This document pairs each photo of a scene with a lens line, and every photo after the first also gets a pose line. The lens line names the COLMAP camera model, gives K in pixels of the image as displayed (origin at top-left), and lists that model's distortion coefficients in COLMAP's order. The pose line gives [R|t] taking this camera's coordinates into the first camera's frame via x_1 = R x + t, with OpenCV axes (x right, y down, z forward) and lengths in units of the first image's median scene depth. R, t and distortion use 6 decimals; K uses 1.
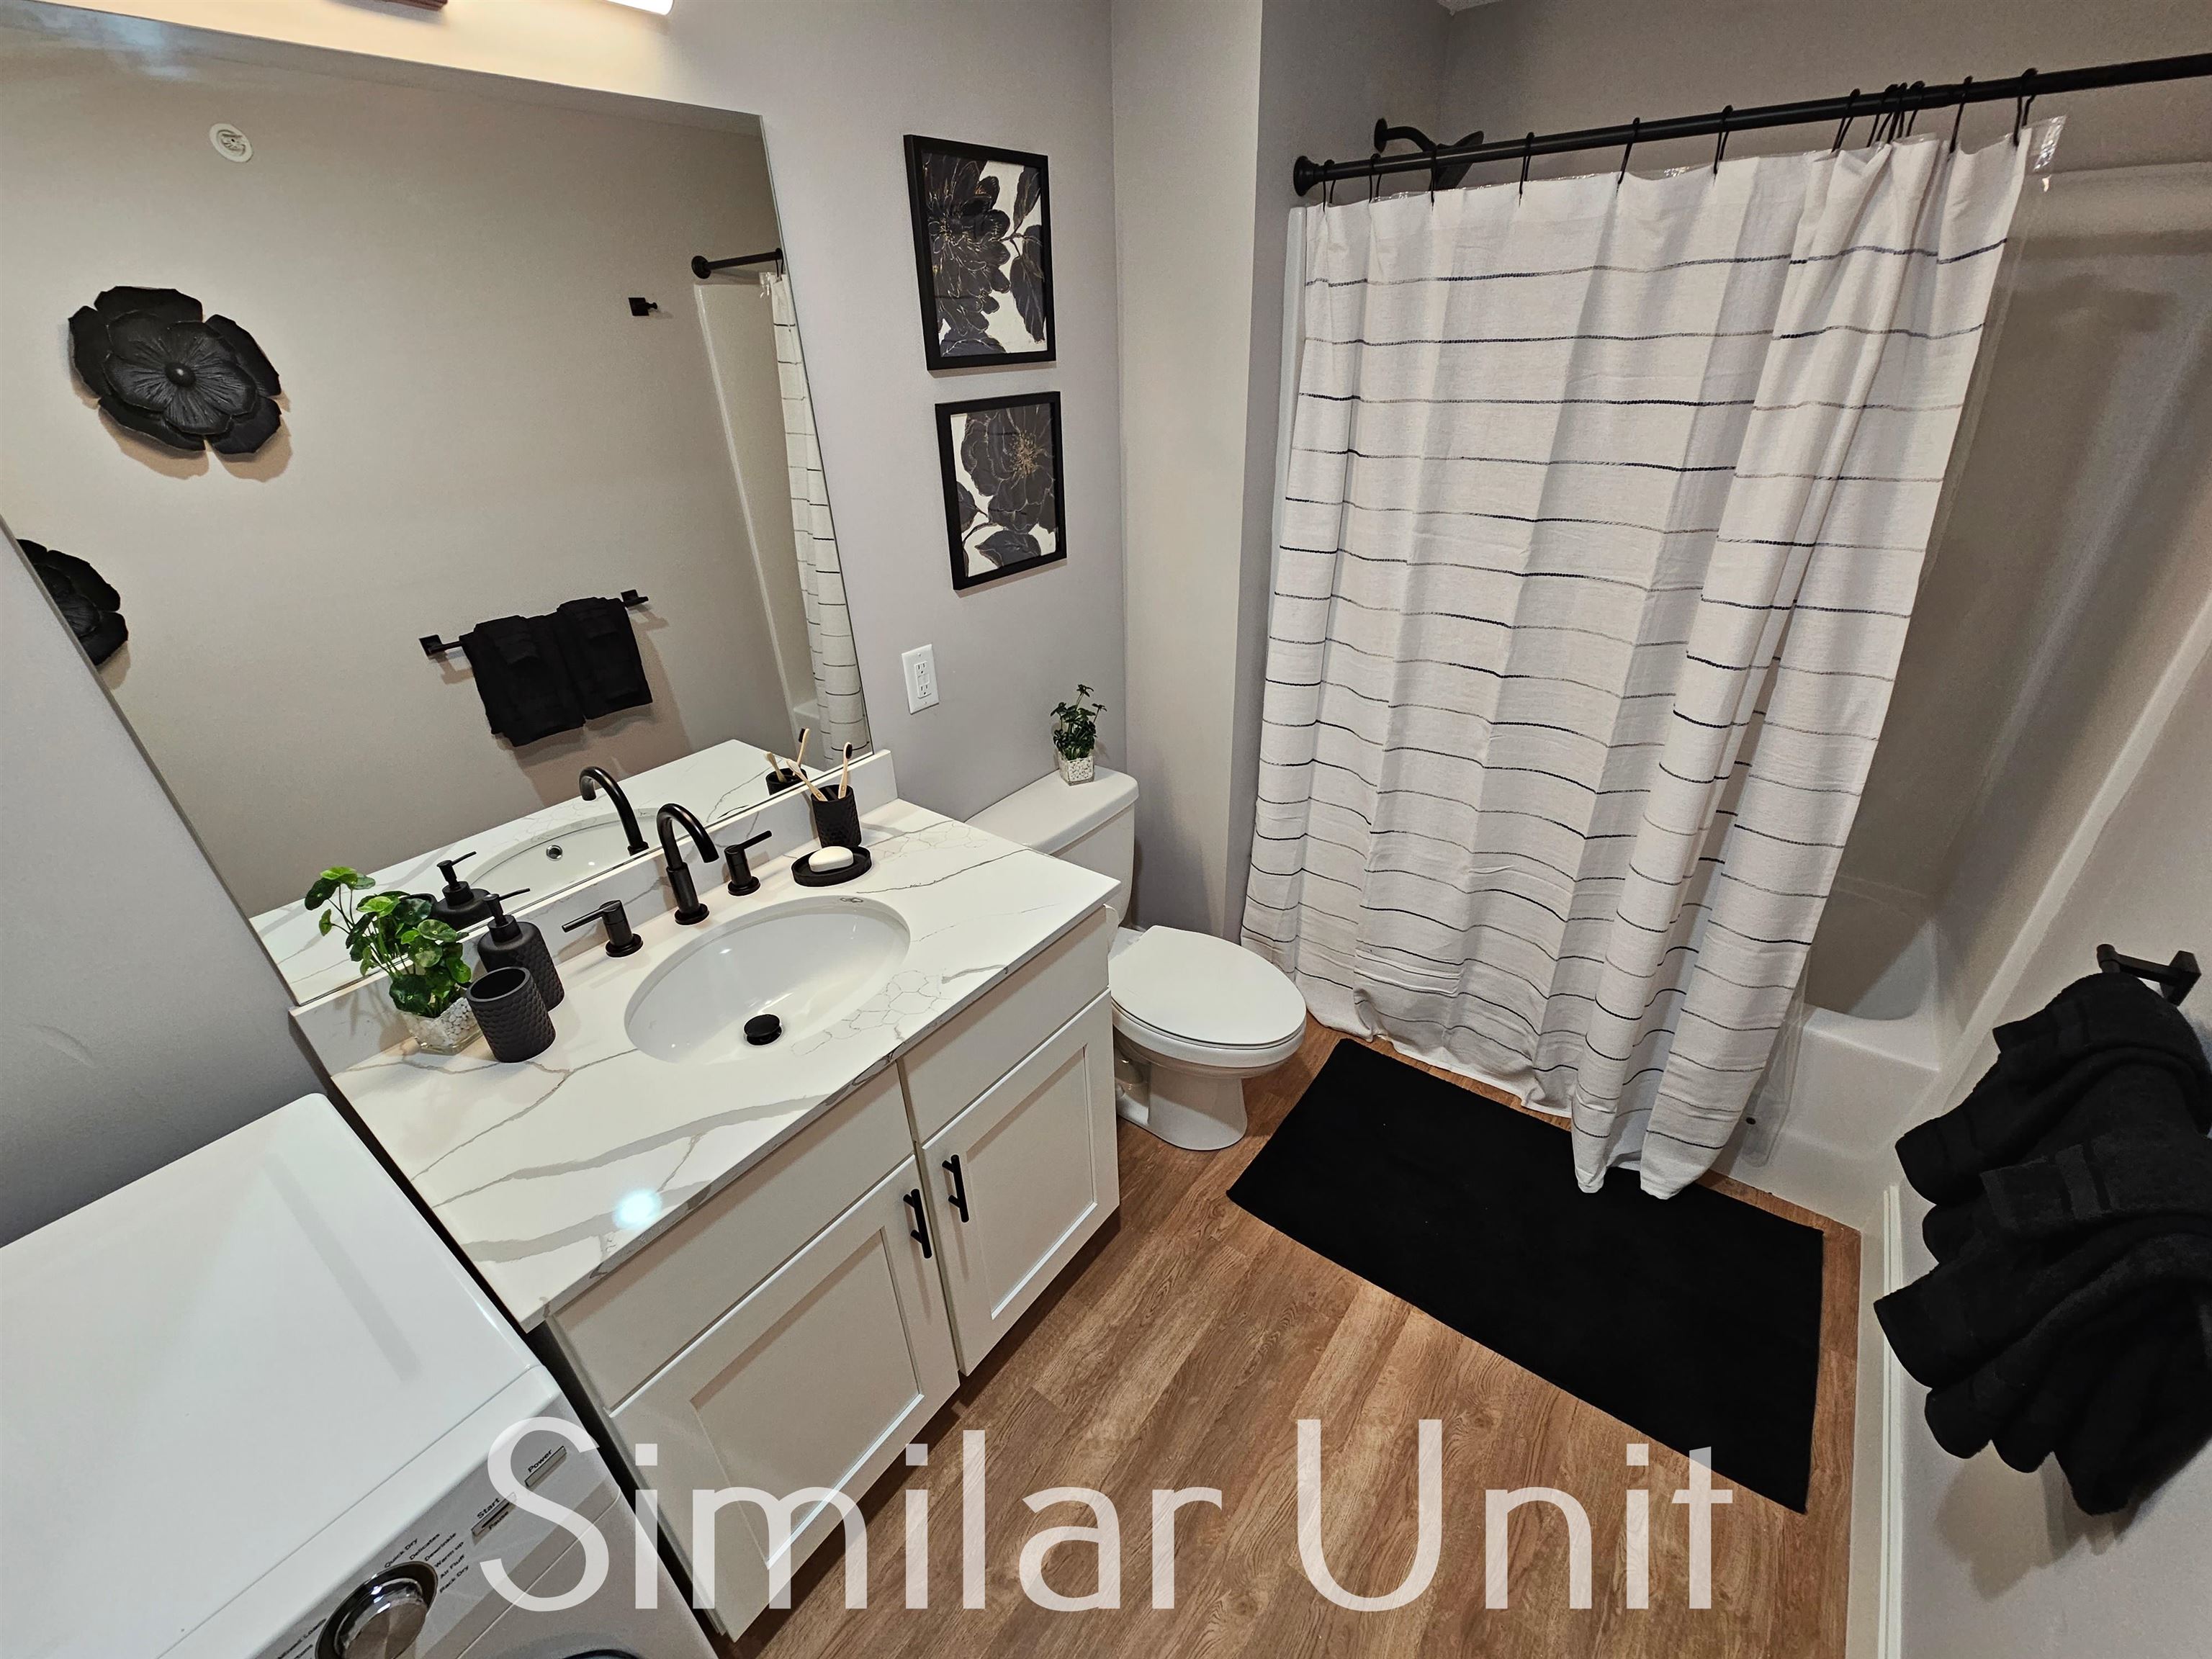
lens RADIAL K [[905.2, 0, 1099.8], [0, 905.2, 848.4], [0, 0, 1]] dist [-0.004691, 0.001089]
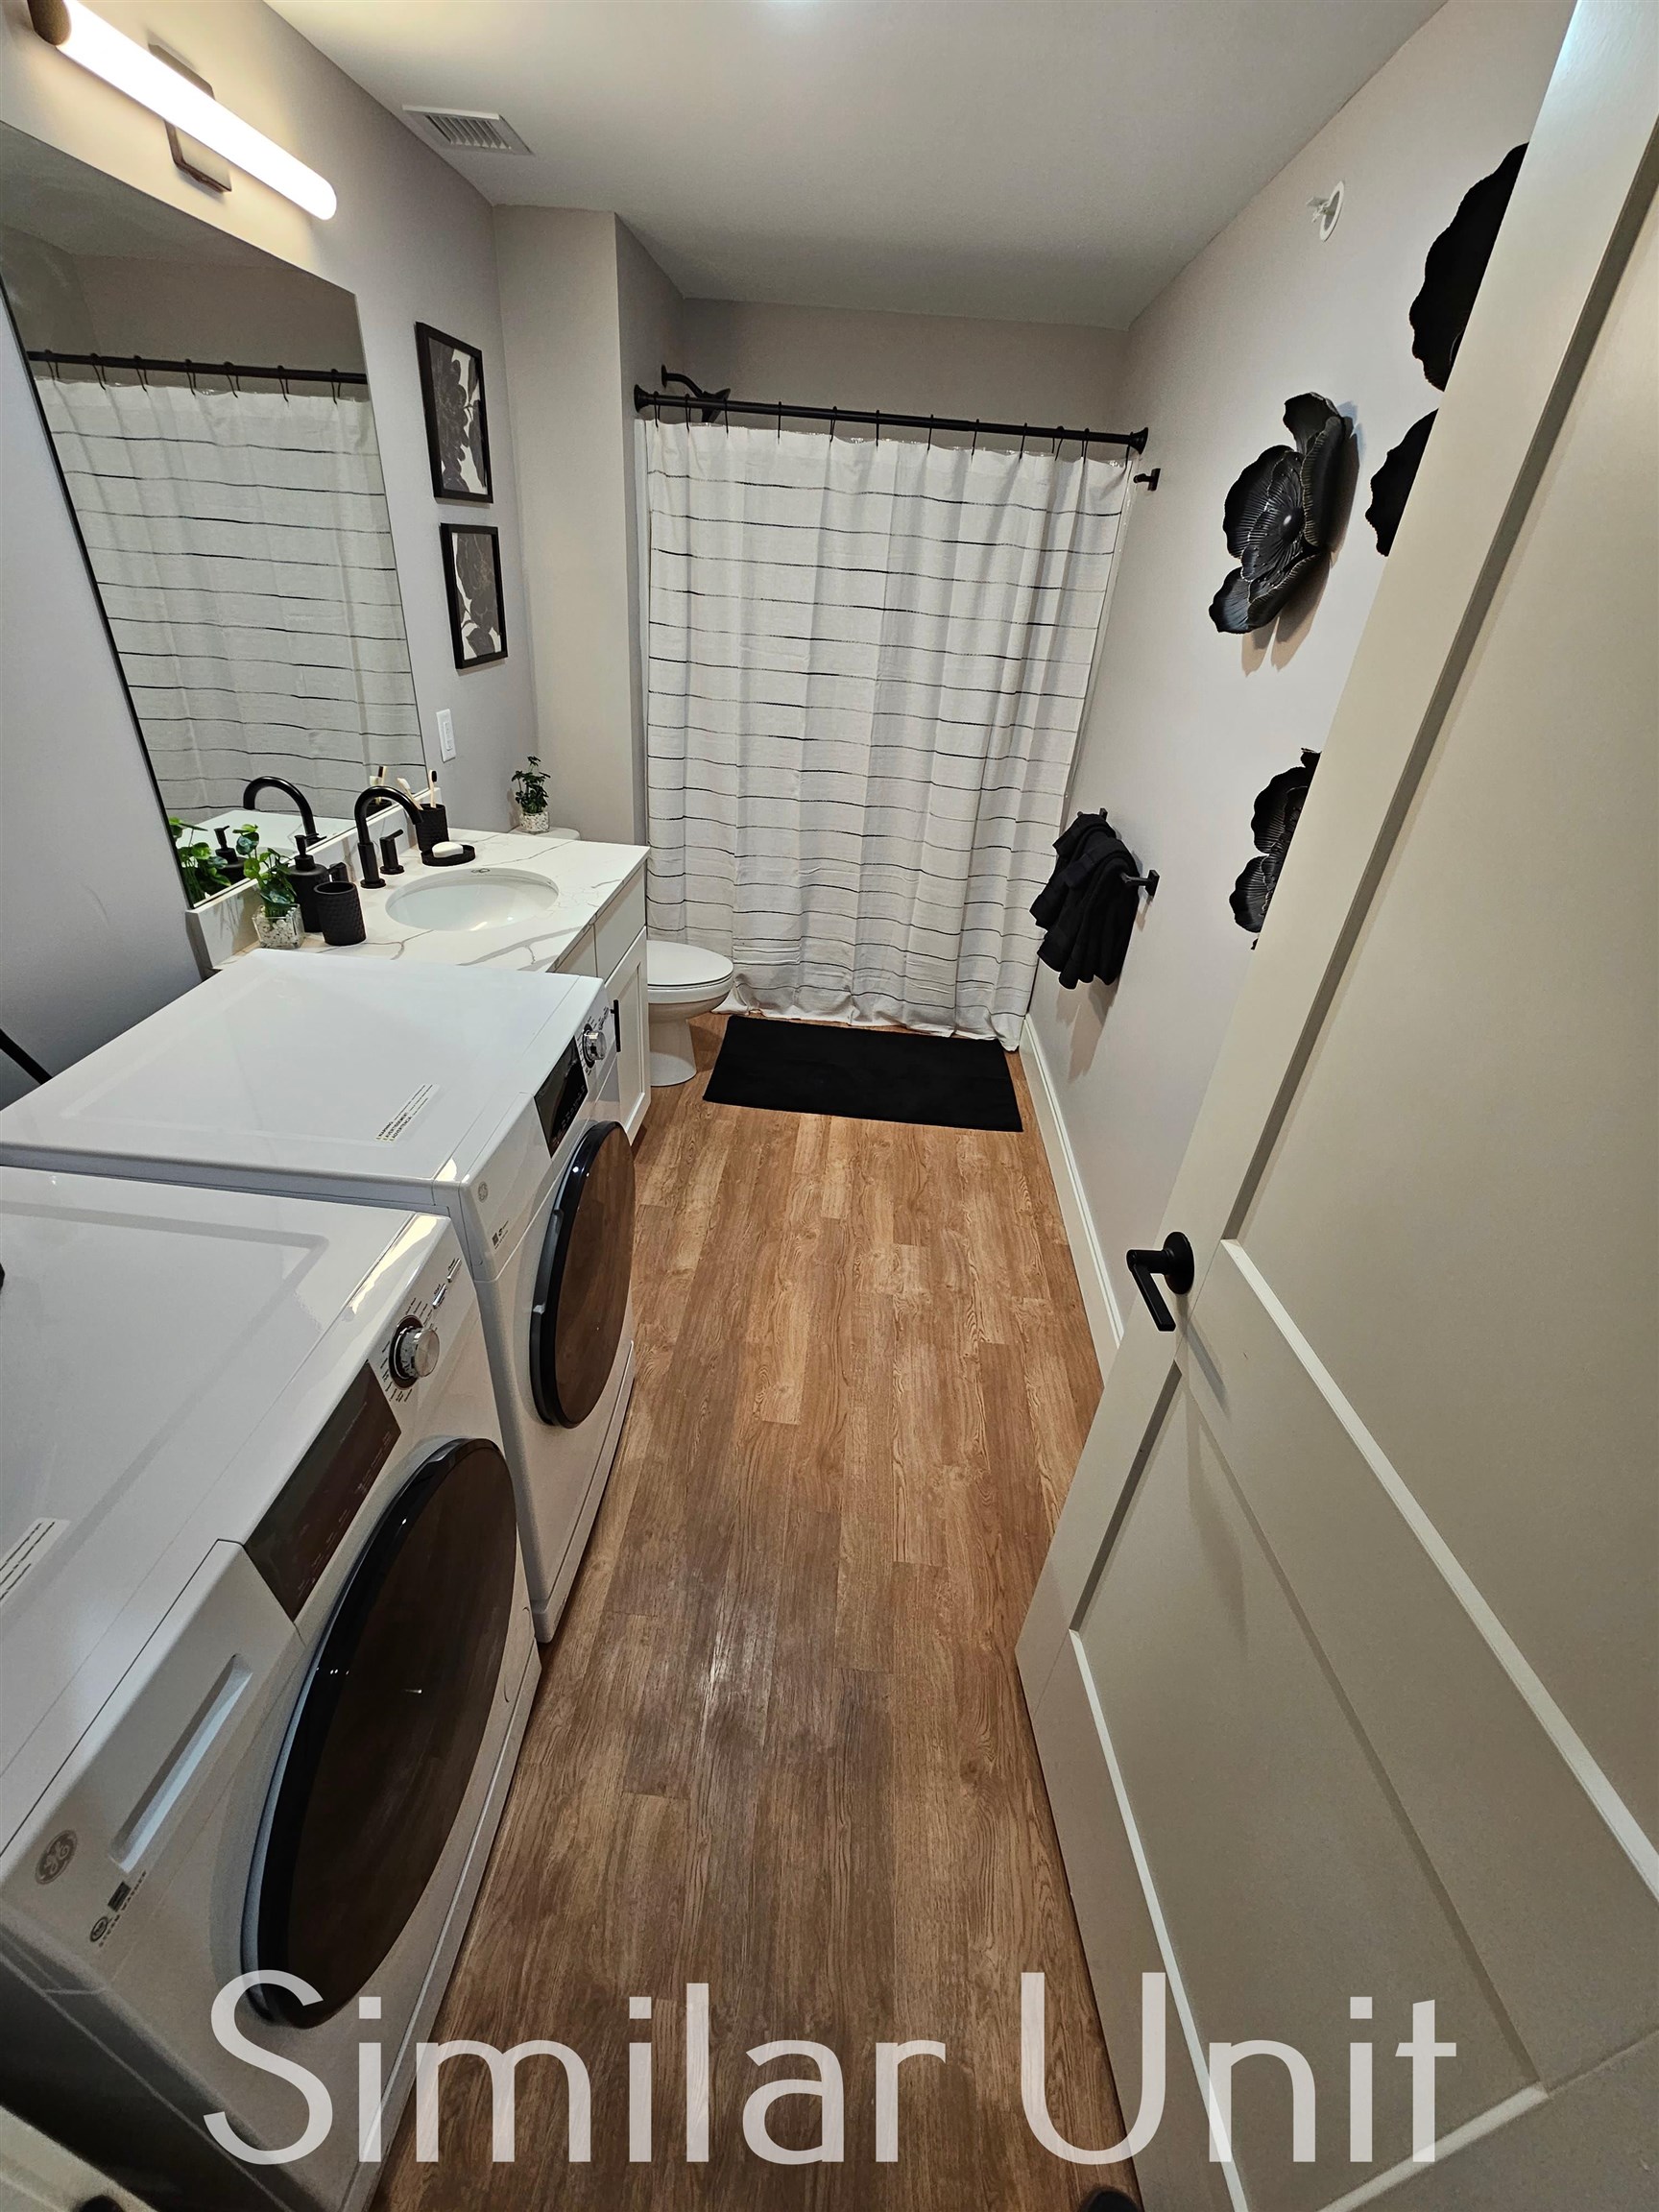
lens RADIAL K [[905.2, 0, 805.4], [0, 905.2, 1102.4], [0, 0, 1]] dist [-0.004691, 0.001089]
pose [[0.835547, -0.202355, 0.510798, -0.572860], [0.181627, 0.979166, 0.090802, 0.334829], [-0.518530, 0.016906, 0.854892, -0.431971]]
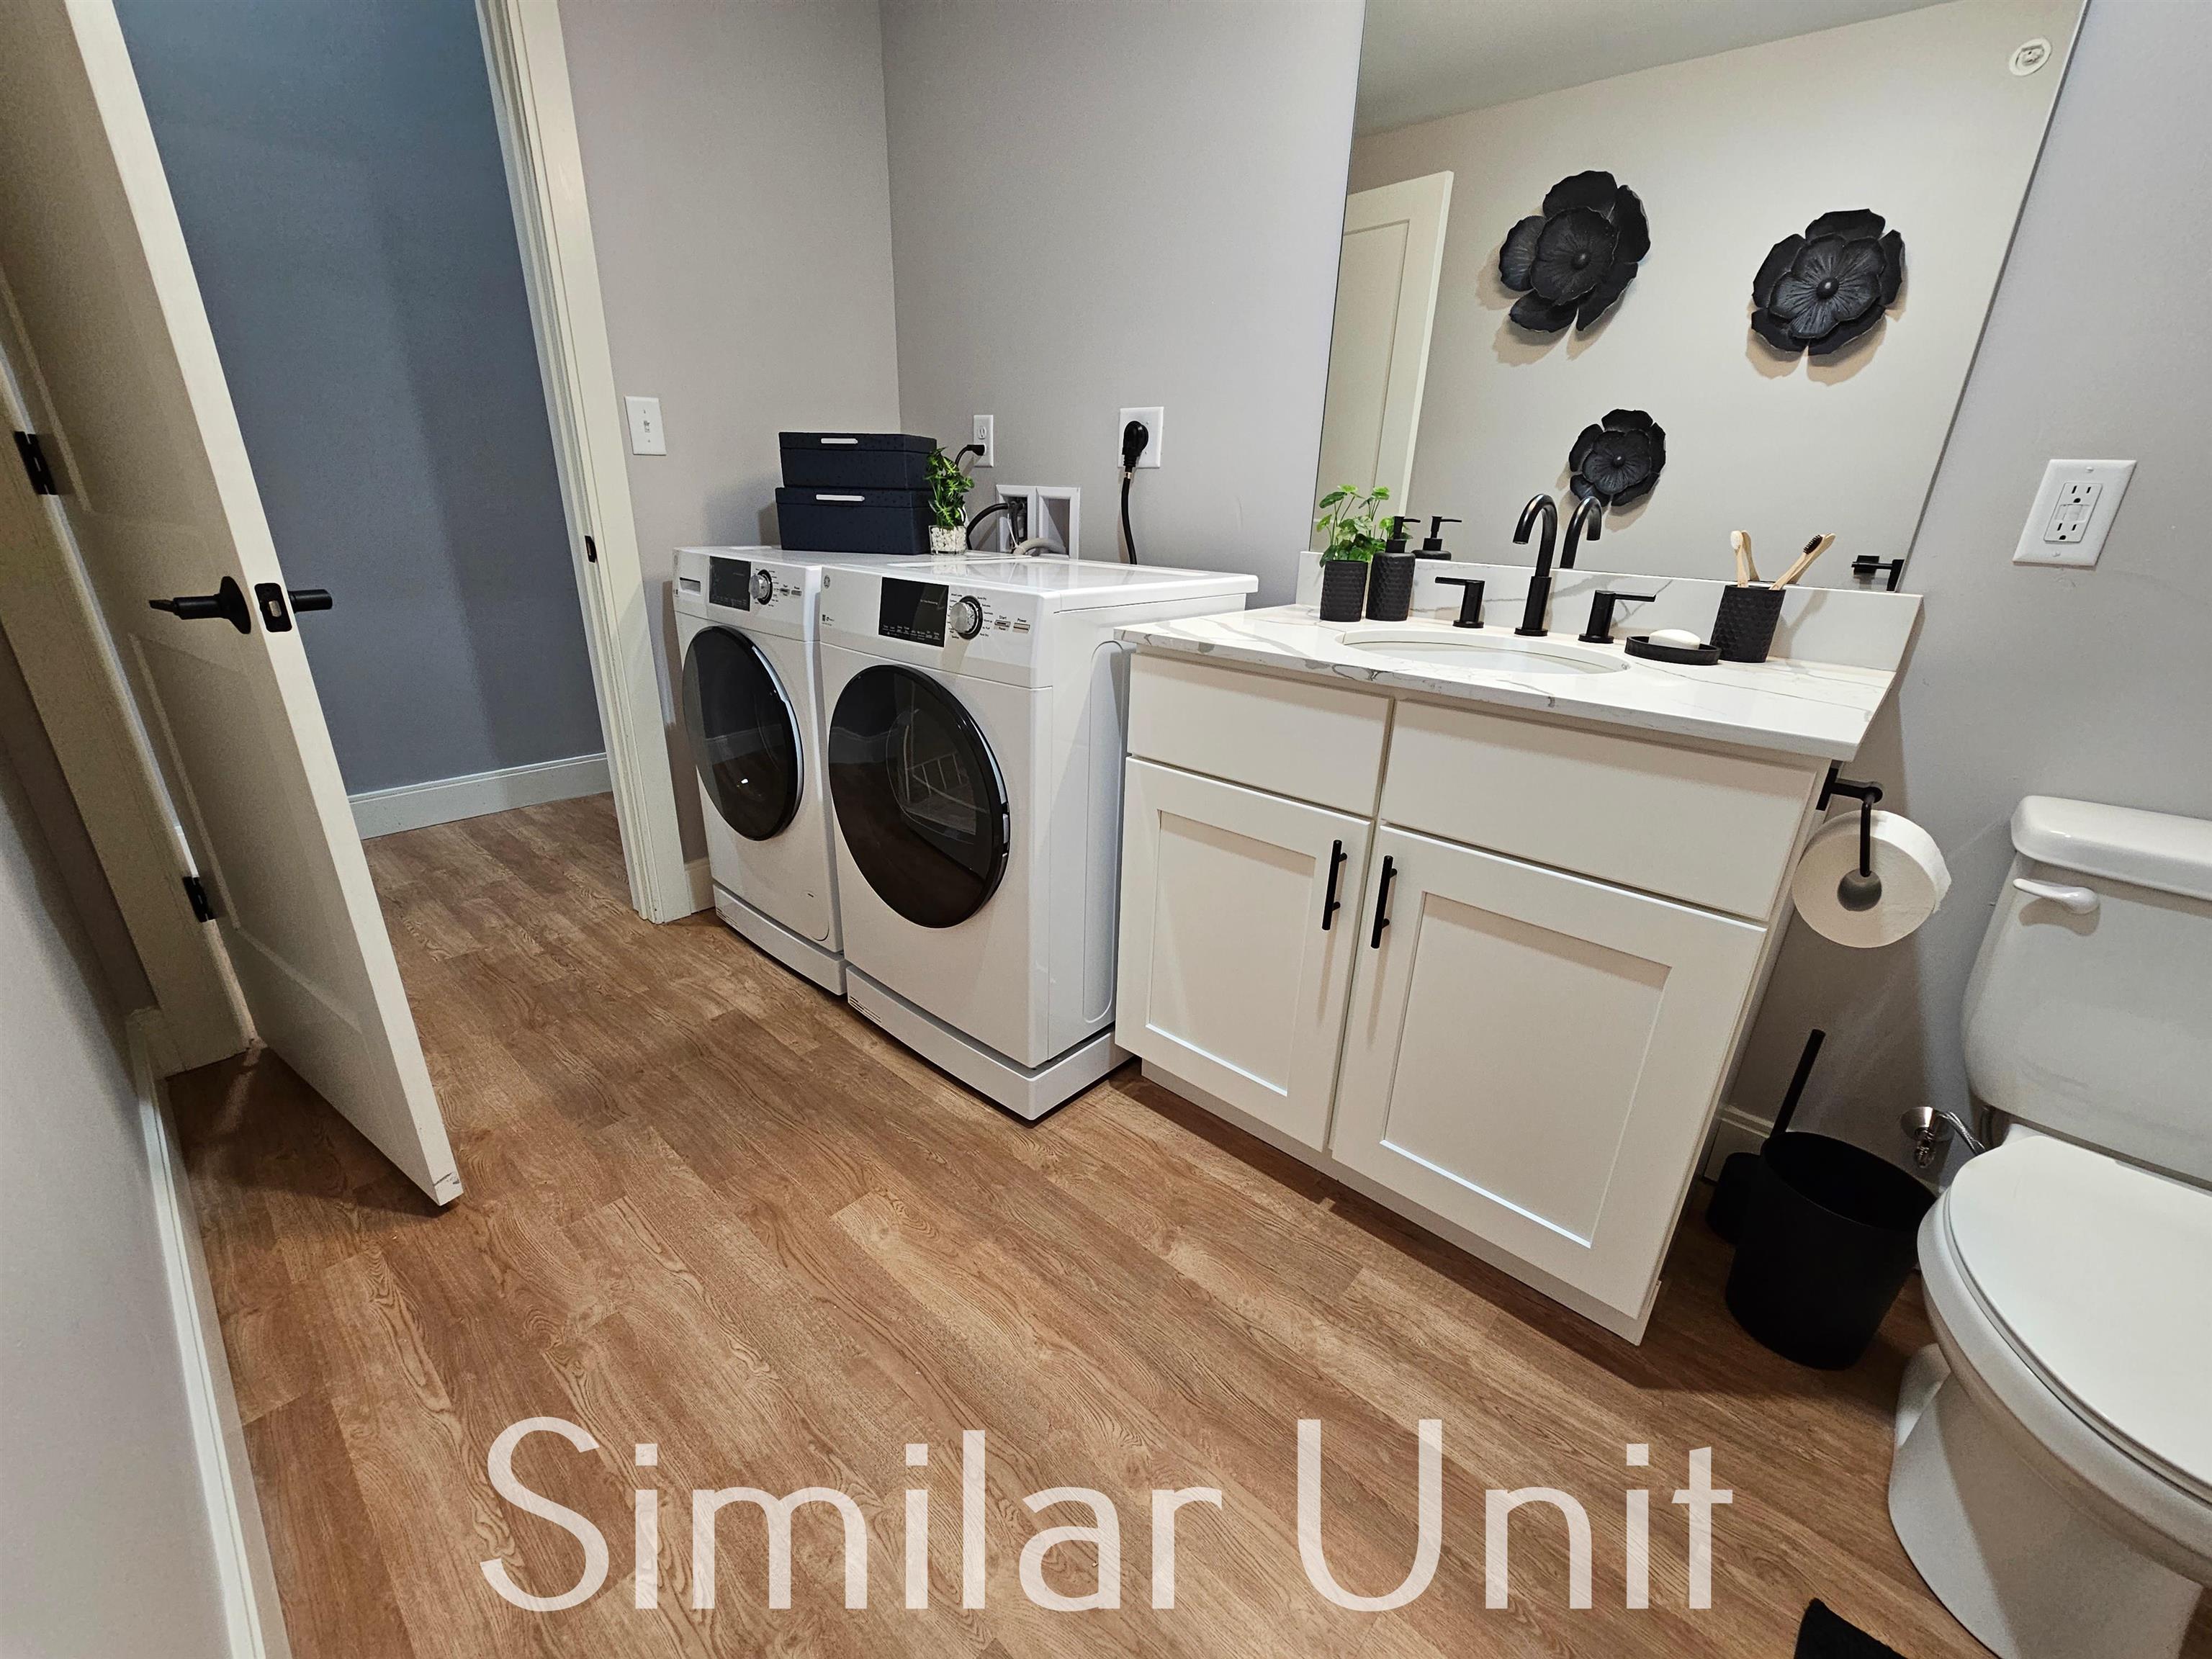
lens RADIAL K [[905.2, 0, 1103.5], [0, 905.2, 848.0], [0, 0, 1]] dist [-0.004691, 0.001089]
pose [[-0.082139, 0.395157, -0.914934, 0.542802], [-0.513303, 0.770133, 0.378701, 0.103825], [0.854267, 0.500745, 0.139578, 0.475855]]
